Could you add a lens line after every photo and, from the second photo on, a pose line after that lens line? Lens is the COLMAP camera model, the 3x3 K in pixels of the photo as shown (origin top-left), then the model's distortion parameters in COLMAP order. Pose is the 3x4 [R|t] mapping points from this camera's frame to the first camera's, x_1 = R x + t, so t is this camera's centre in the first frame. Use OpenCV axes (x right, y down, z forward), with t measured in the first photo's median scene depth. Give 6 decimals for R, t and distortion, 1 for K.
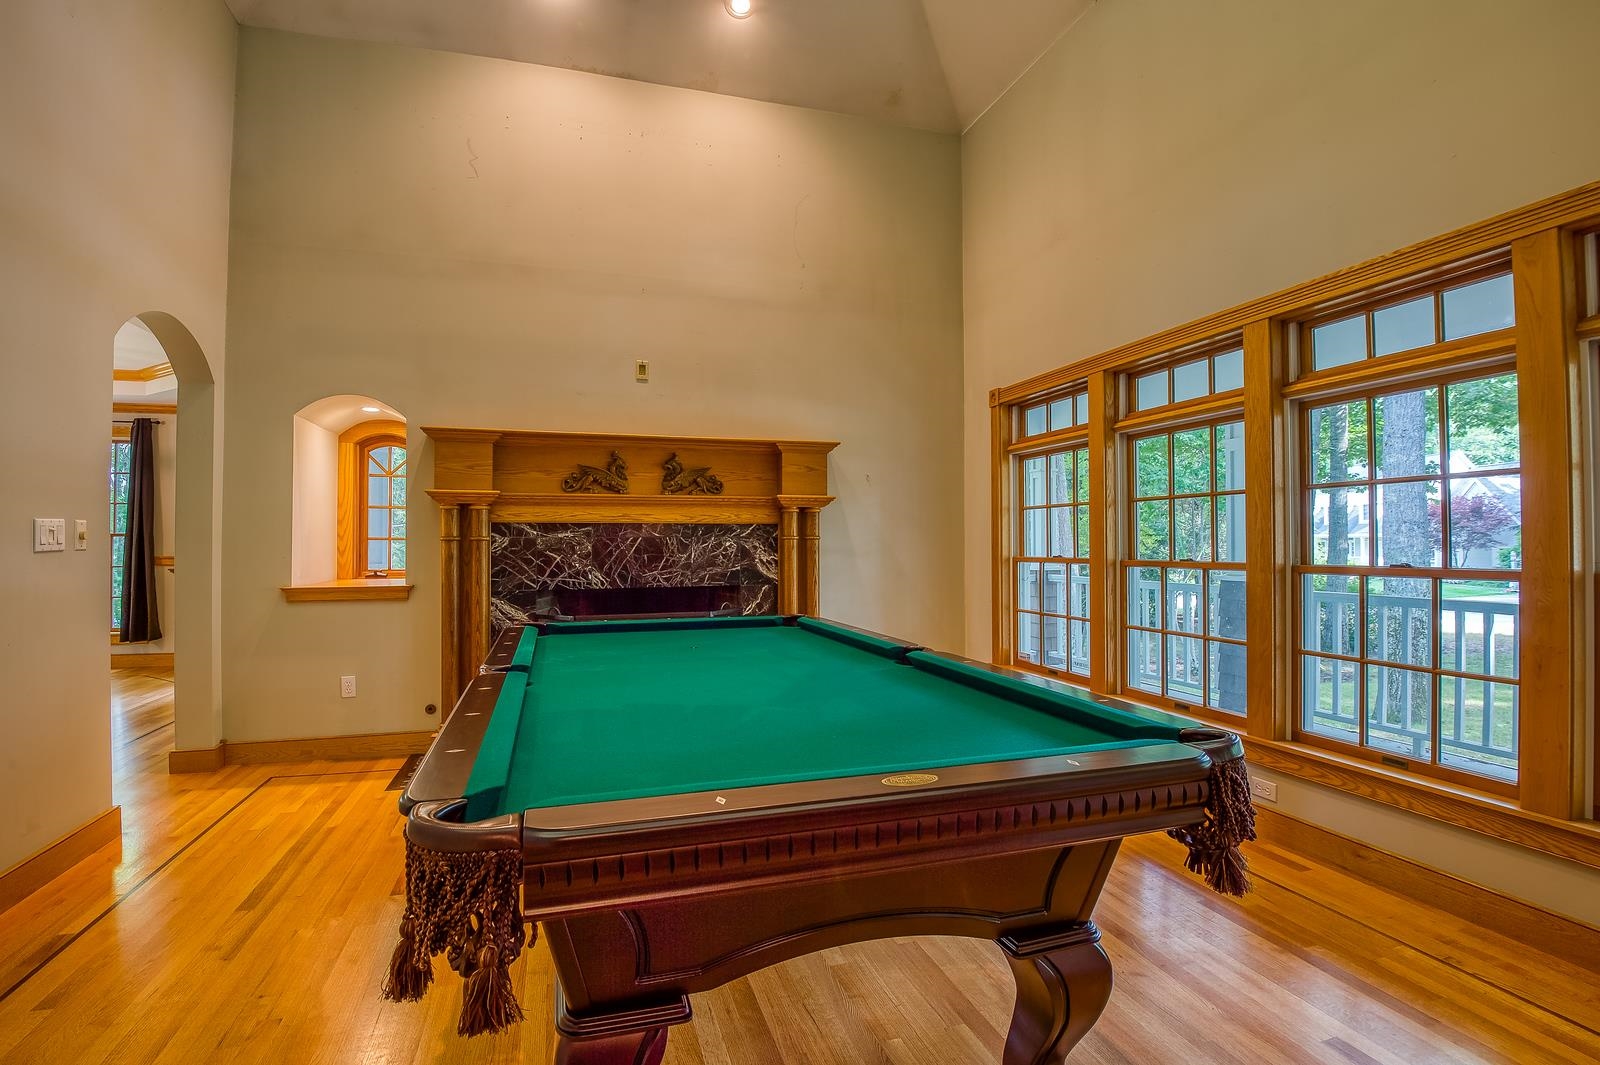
lens RADIAL K [[757.9, 0, 792.5], [0, 757.9, 534.2], [0, 0, 1]] dist [-0.003853, -0.000097]
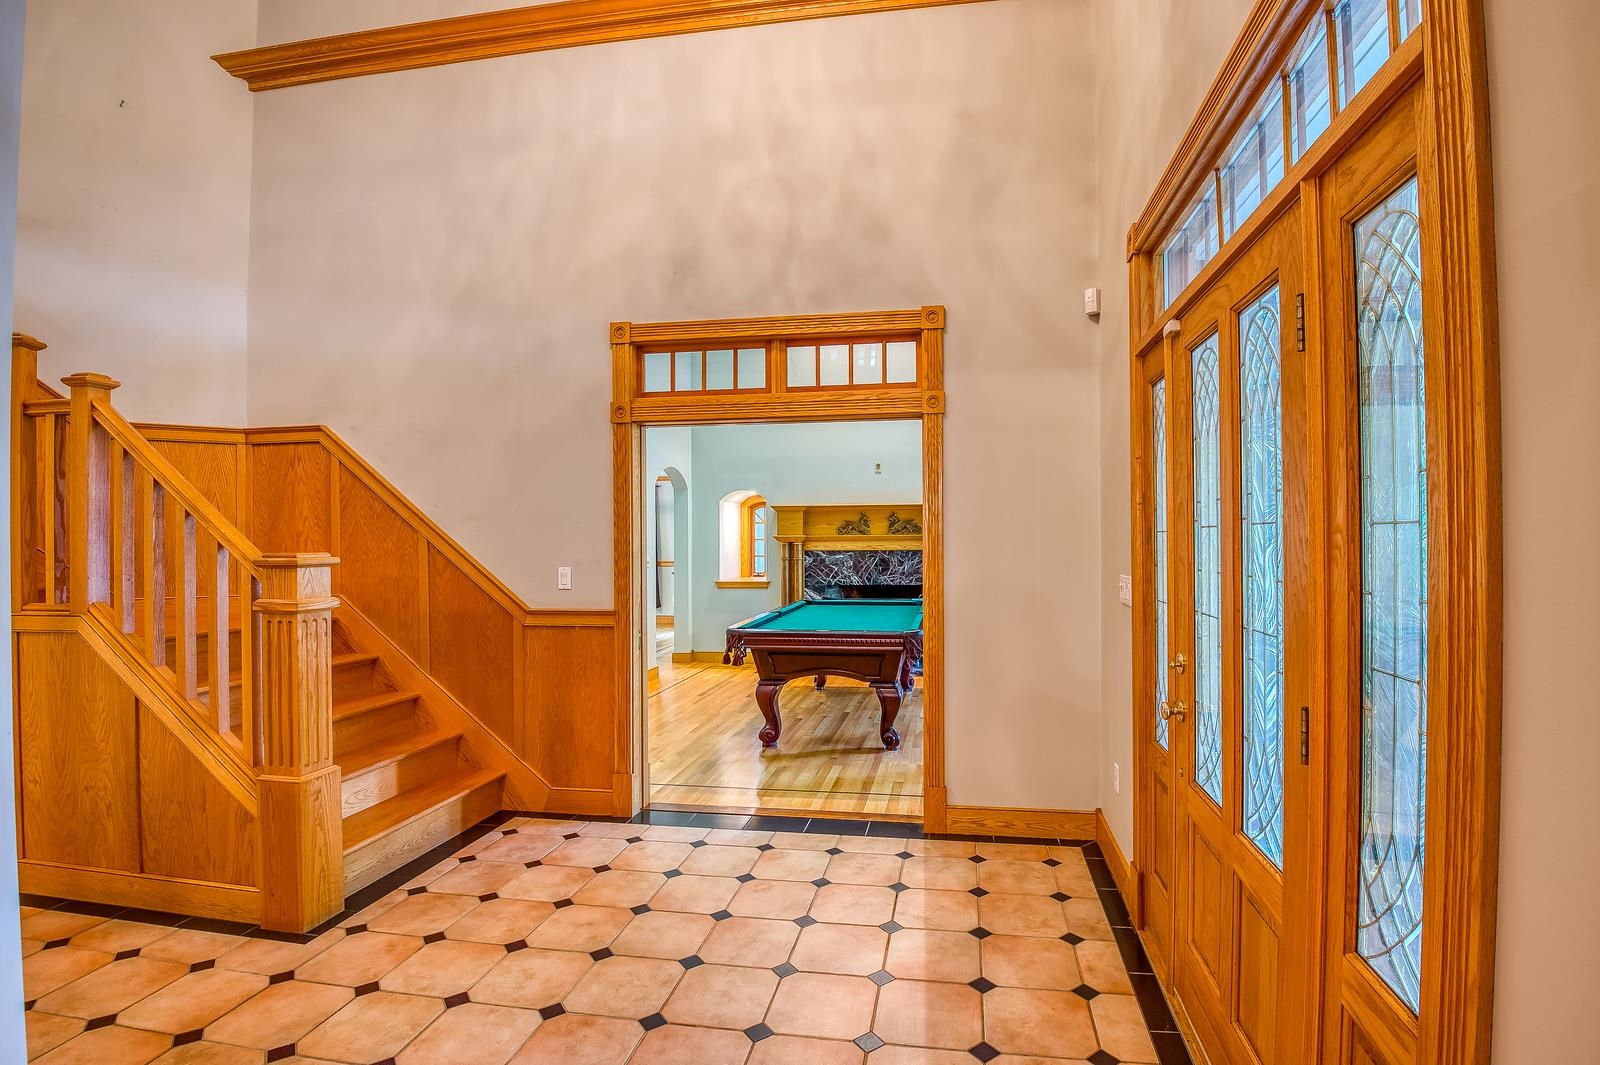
lens RADIAL K [[757.9, 0, 807.9], [0, 757.9, 535.8], [0, 0, 1]] dist [-0.003853, -0.000097]
pose [[0.886510, -0.007098, -0.462655, 0.519649], [0.010823, 0.999927, 0.005397, -0.062917], [0.462583, -0.009792, 0.886522, -0.742610]]
